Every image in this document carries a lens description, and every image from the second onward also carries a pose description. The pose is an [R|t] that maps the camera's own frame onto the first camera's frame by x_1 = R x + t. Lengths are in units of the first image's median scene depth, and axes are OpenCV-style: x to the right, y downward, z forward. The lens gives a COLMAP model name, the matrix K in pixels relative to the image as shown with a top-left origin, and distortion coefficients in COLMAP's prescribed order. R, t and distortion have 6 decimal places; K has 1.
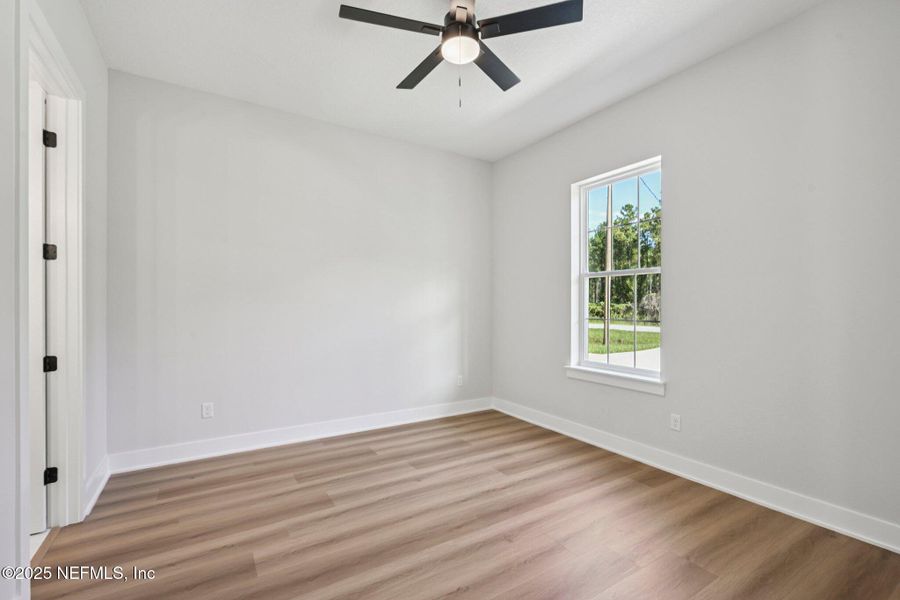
lens RADIAL K [[386.0, 0, 446.3], [0, 386.0, 305.1], [0, 0, 1]] dist [-0.002606, -0.000375]
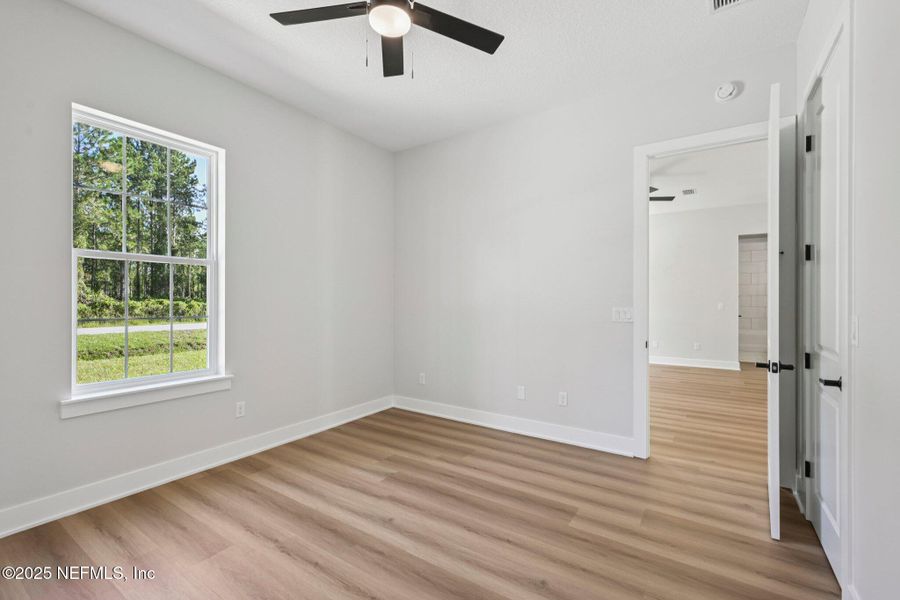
lens RADIAL K [[390.6, 0, 448.6], [0, 390.6, 305.6], [0, 0, 1]] dist [-0.001046, -0.000235]
pose [[-0.411059, -0.011121, 0.911541, -0.530263], [-0.005990, 0.999937, 0.009499, 0.000724], [-0.911589, -0.001556, -0.411100, 0.775765]]
